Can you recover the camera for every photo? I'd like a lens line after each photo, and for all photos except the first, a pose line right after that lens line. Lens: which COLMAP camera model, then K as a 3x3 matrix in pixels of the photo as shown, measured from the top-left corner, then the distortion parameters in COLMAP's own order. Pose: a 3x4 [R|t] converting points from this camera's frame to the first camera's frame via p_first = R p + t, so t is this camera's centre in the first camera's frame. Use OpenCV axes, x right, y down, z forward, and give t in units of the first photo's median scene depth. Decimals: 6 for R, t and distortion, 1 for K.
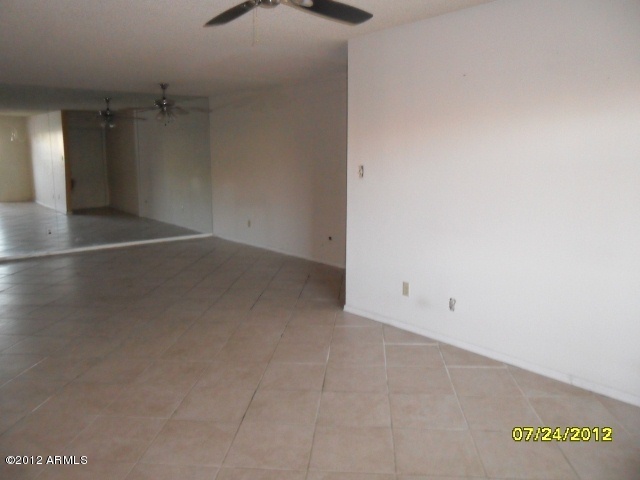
lens RADIAL K [[507.2, 0, 319.8], [0, 507.2, 237.2], [0, 0, 1]] dist [-0.007725, -0.000238]
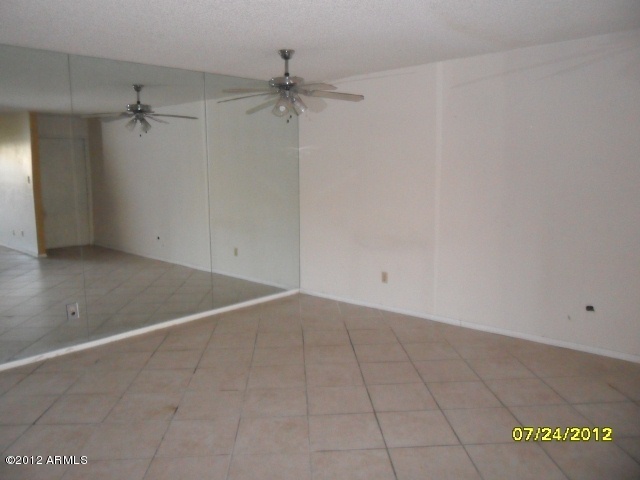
lens RADIAL K [[507.2, 0, 319.2], [0, 507.2, 241.9], [0, 0, 1]] dist [-0.007725, -0.000238]
pose [[0.990377, -0.032272, 0.134579, -0.206241], [0.035035, 0.999220, -0.018218, -0.042354], [-0.133886, 0.022757, 0.990735, 0.249298]]
